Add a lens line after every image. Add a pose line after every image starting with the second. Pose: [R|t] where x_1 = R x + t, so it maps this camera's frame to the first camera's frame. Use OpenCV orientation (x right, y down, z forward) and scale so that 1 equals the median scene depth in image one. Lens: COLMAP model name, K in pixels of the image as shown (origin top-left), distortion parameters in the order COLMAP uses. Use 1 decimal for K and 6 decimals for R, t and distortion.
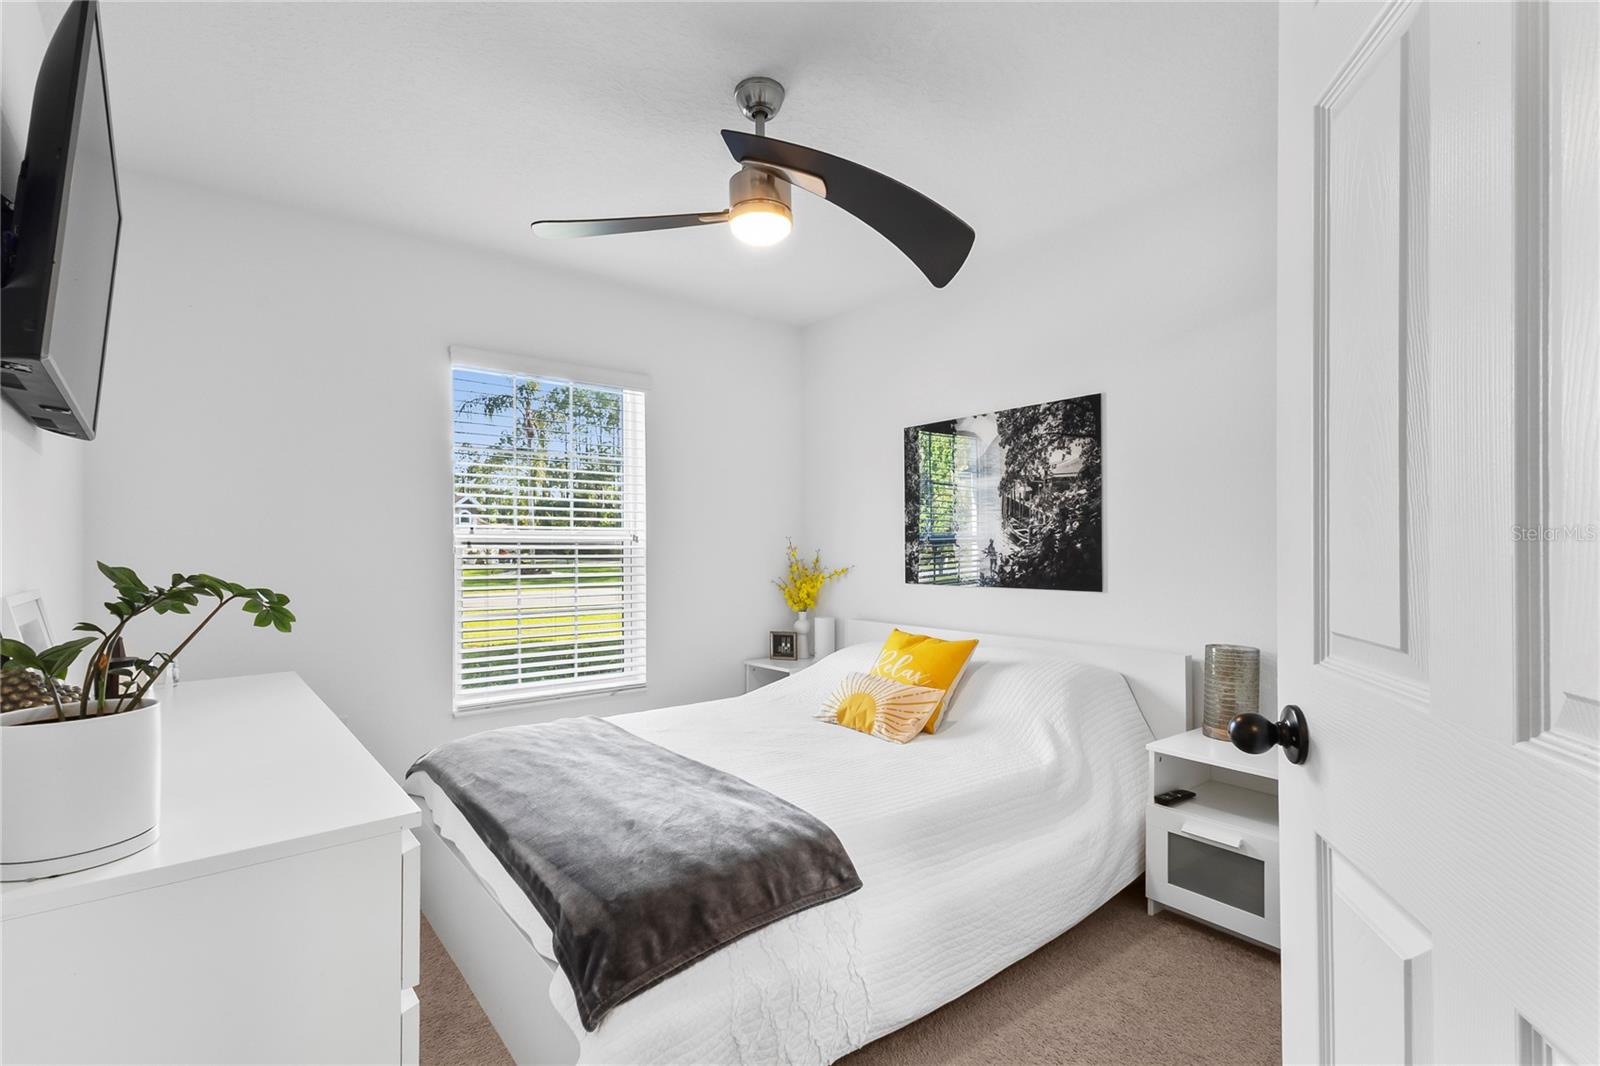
lens RADIAL K [[752.1, 0, 796.6], [0, 752.1, 545.9], [0, 0, 1]] dist [0.024506, -0.003571]
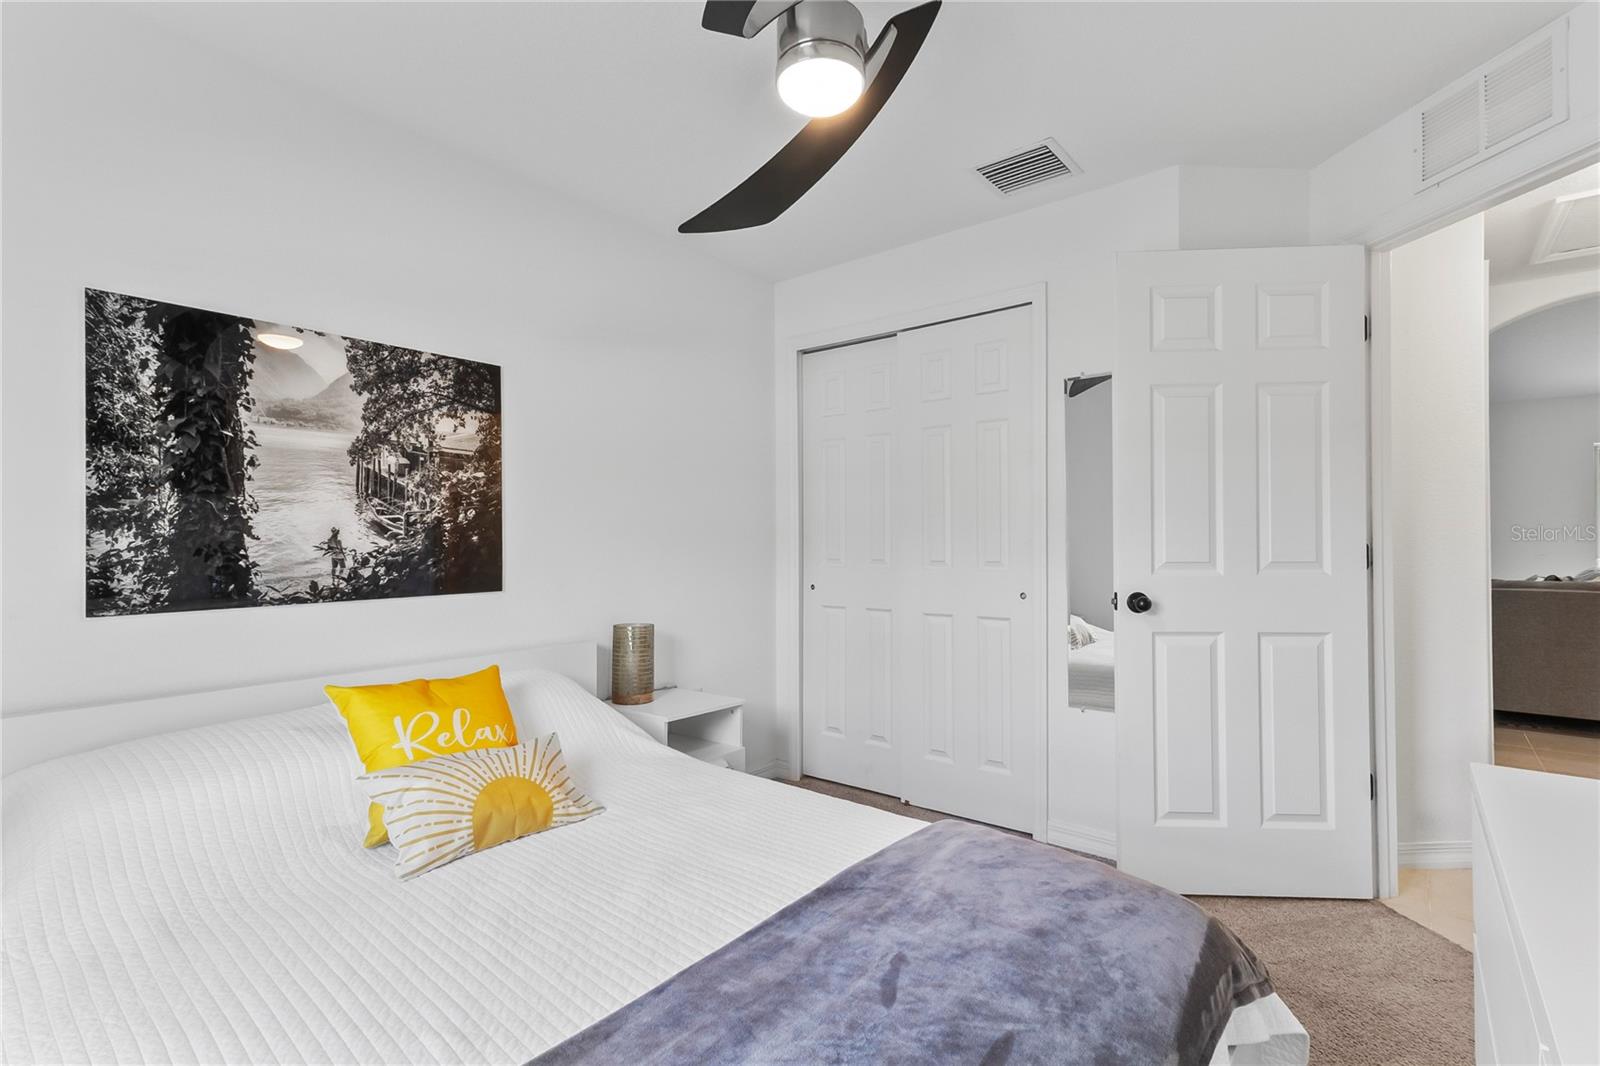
lens RADIAL K [[752.1, 0, 796.6], [0, 752.1, 531.7], [0, 0, 1]] dist [0.024506, -0.003571]
pose [[-0.207811, 0.016522, 0.978029, -0.487888], [0.003366, 0.999864, -0.016176, 0.006231], [-0.978163, -0.000070, -0.207838, 0.778702]]
